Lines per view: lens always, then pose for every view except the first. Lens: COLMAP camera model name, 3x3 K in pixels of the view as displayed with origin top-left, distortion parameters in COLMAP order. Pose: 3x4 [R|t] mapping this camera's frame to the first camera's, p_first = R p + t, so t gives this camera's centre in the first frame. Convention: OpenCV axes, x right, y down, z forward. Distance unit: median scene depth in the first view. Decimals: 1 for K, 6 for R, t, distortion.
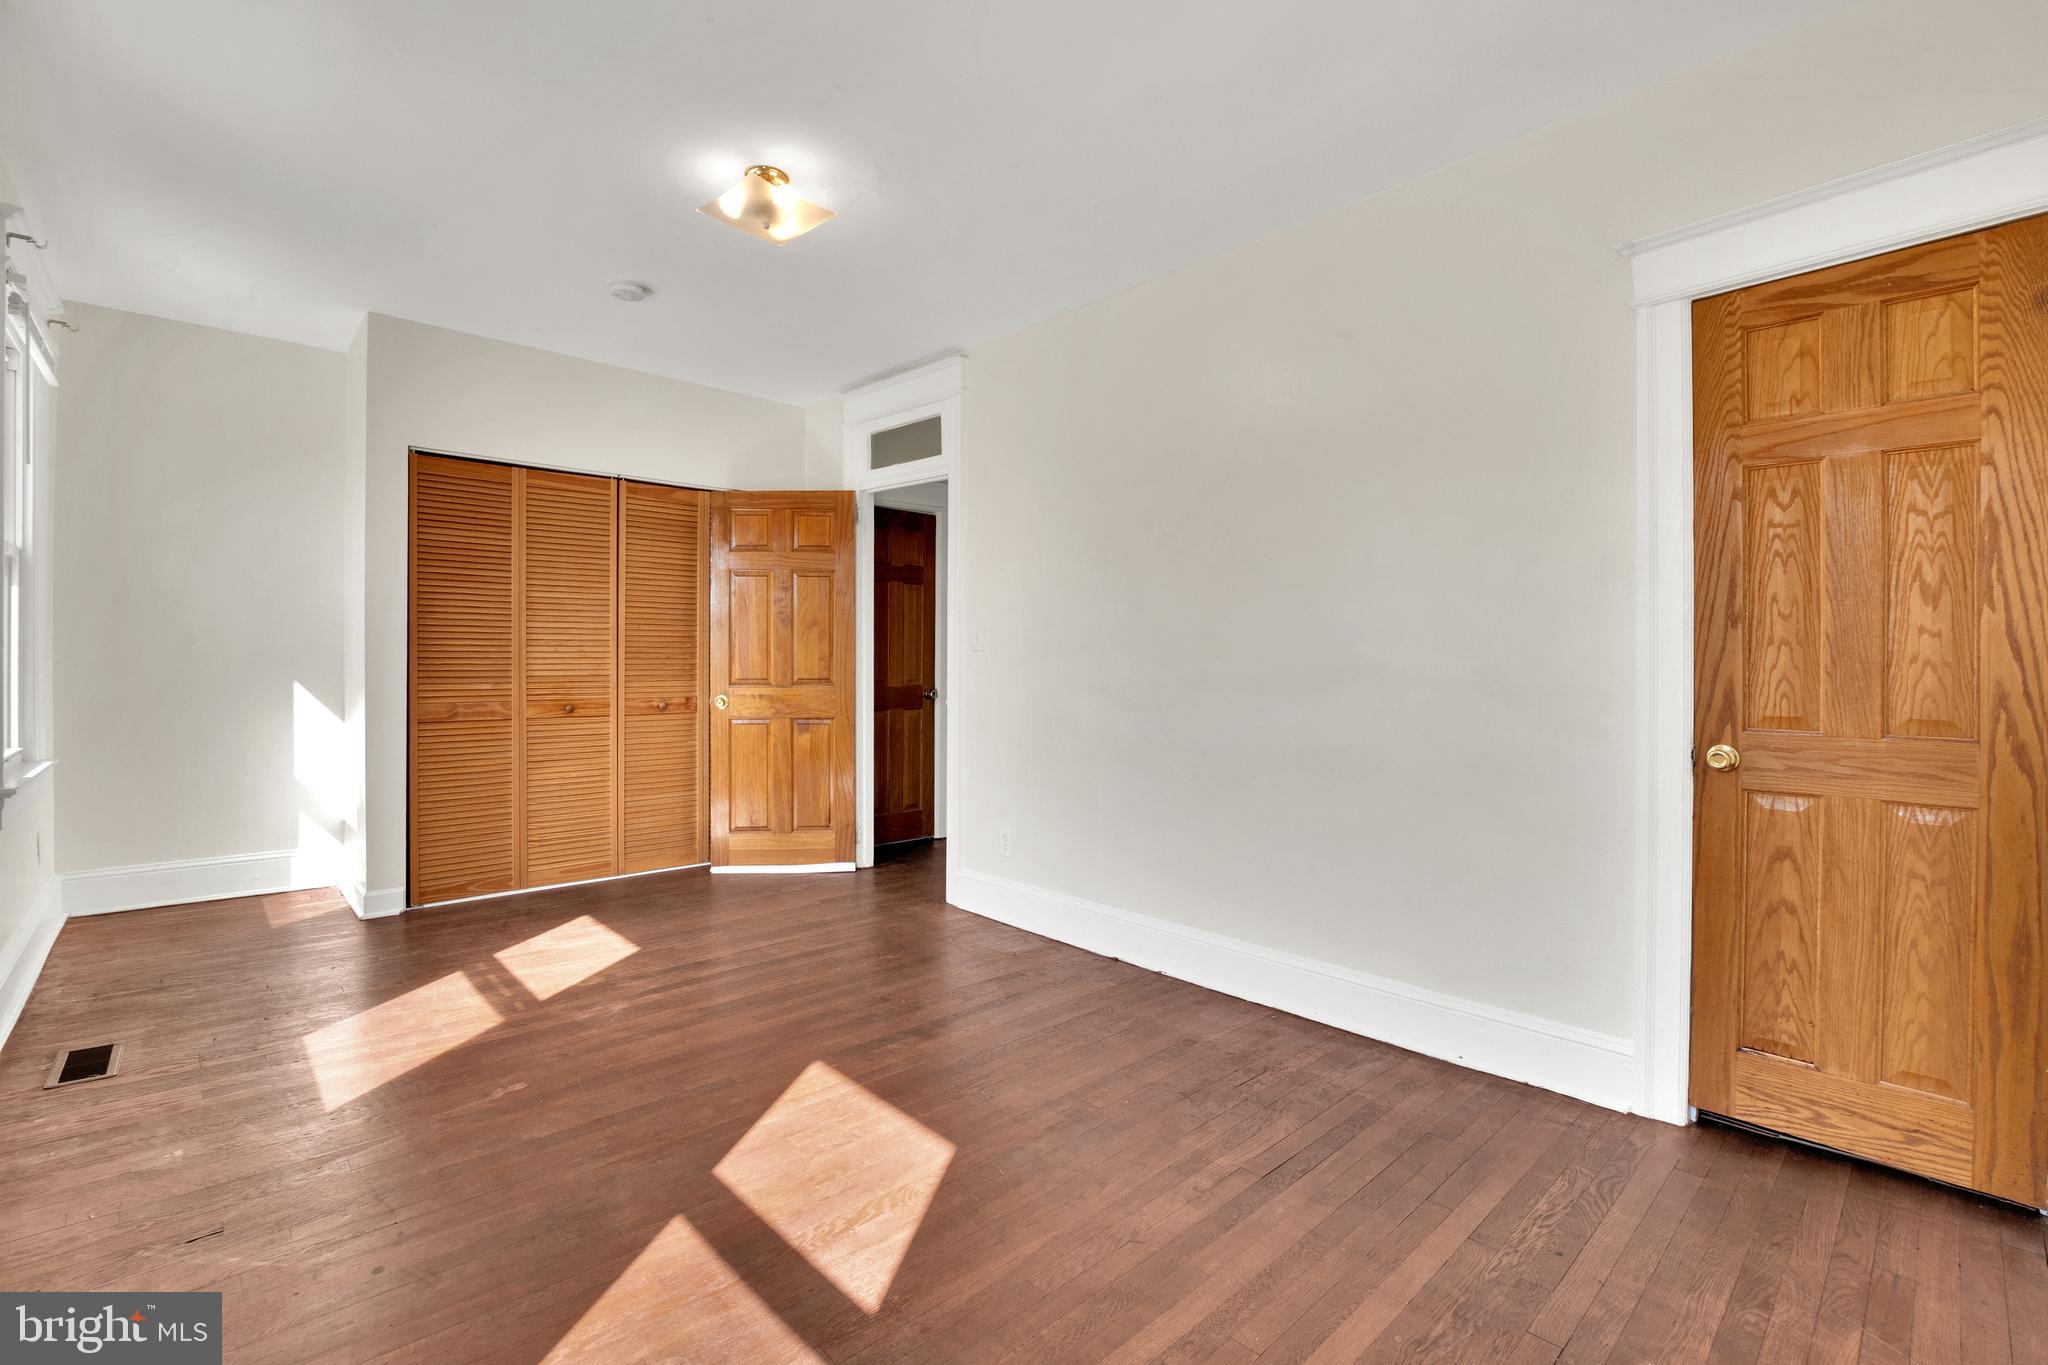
lens RADIAL K [[909.1, 0, 1022.4], [0, 909.1, 663.2], [0, 0, 1]] dist [-0.031798, 0.003075]
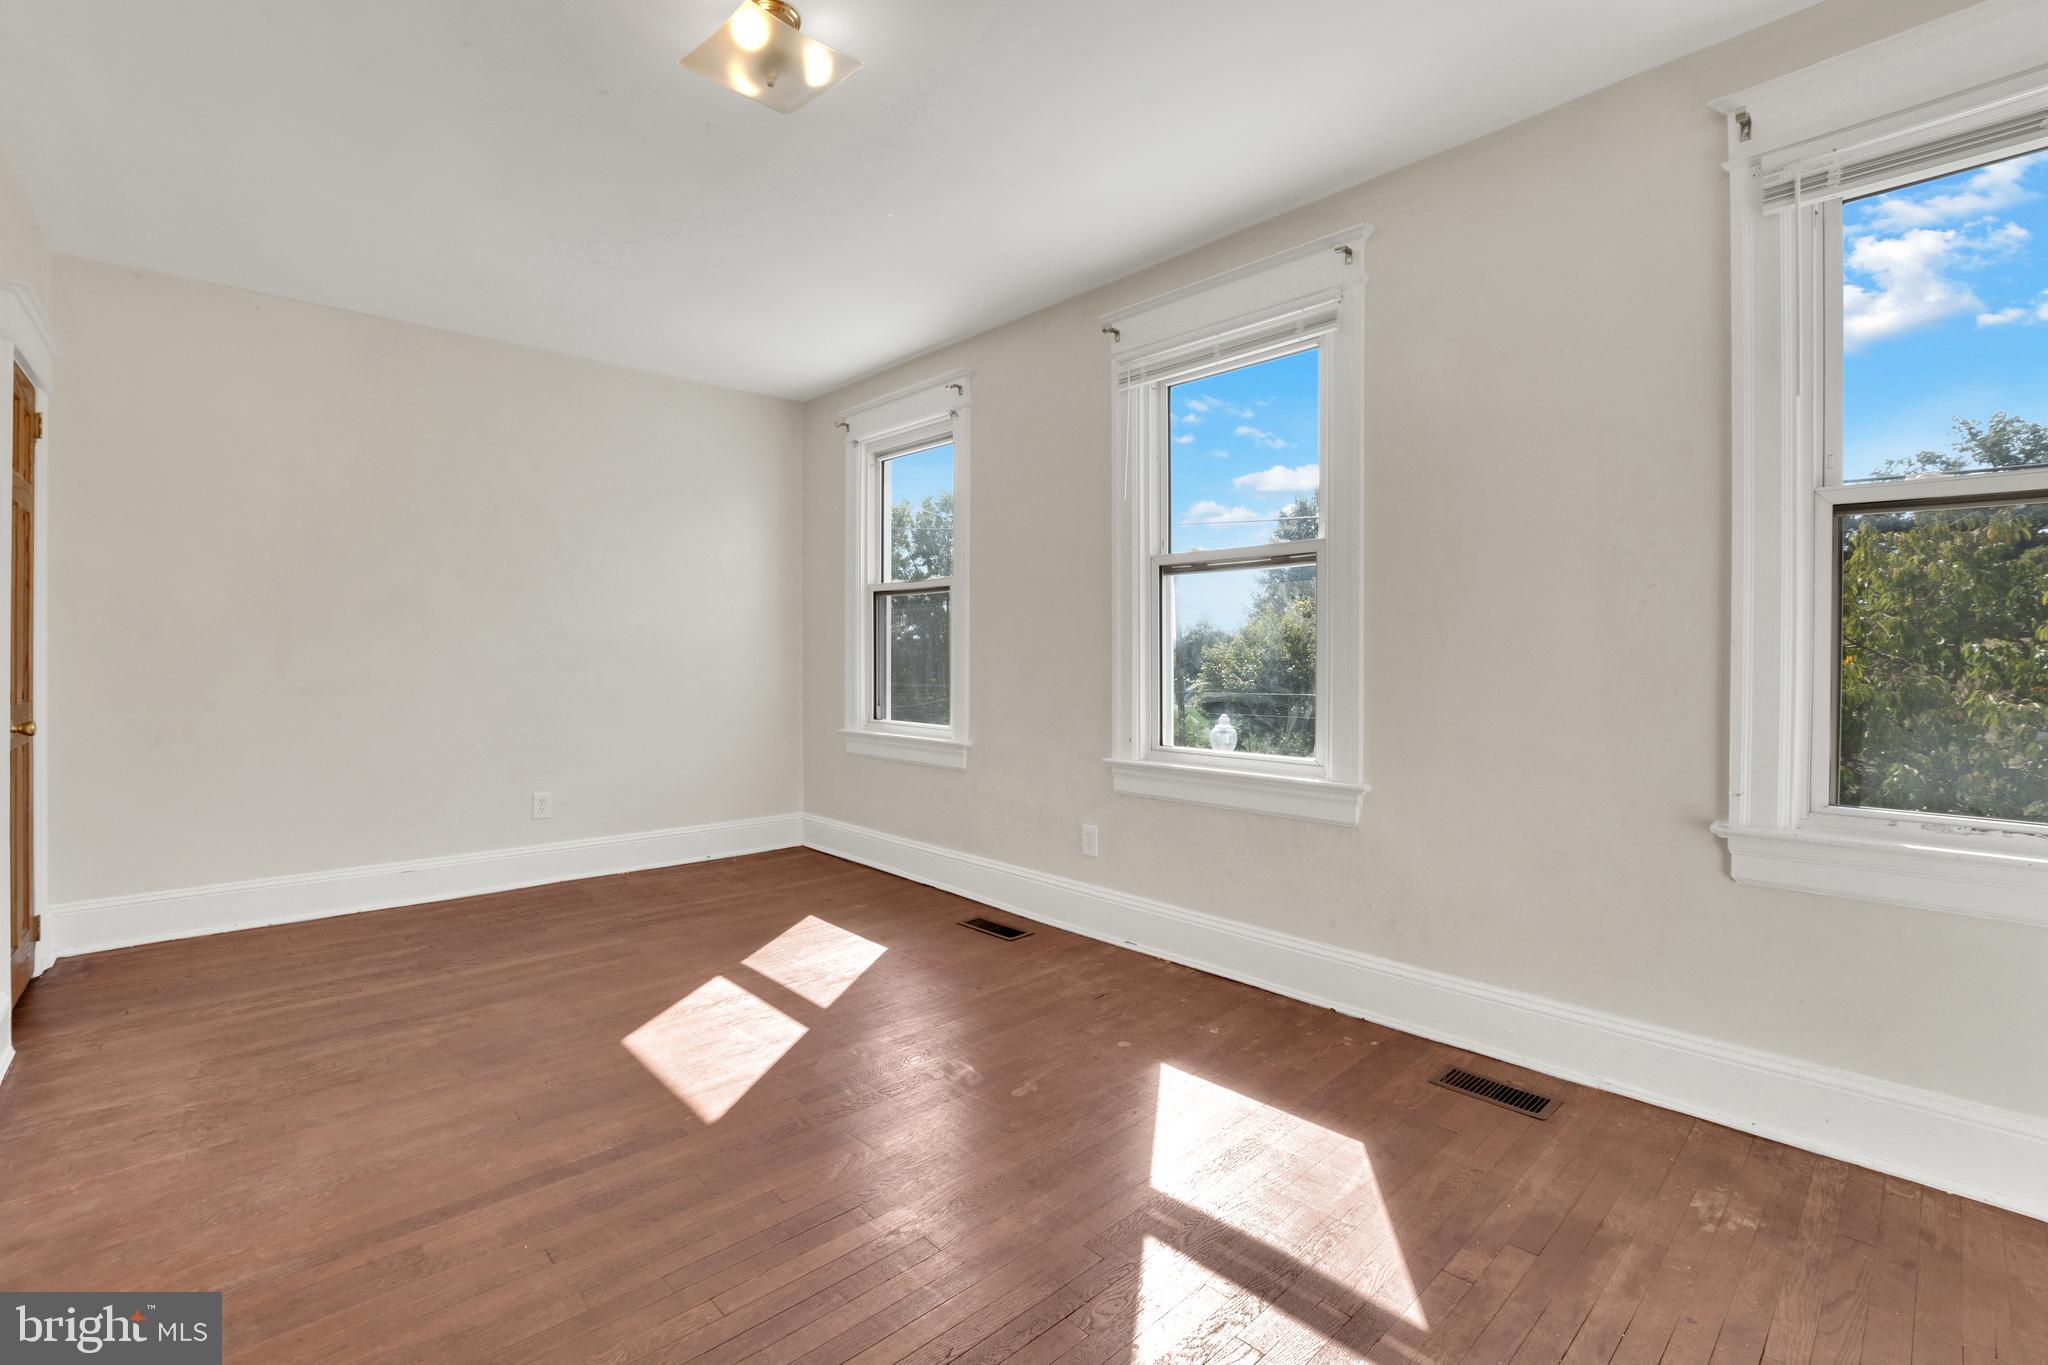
lens RADIAL K [[909.1, 0, 1026.5], [0, 909.1, 662.9], [0, 0, 1]] dist [-0.031798, 0.003075]
pose [[-0.999890, -0.011852, 0.008867, -0.710472], [-0.011707, 0.999800, 0.016234, -0.020096], [-0.009058, 0.016129, -0.999829, 2.454536]]
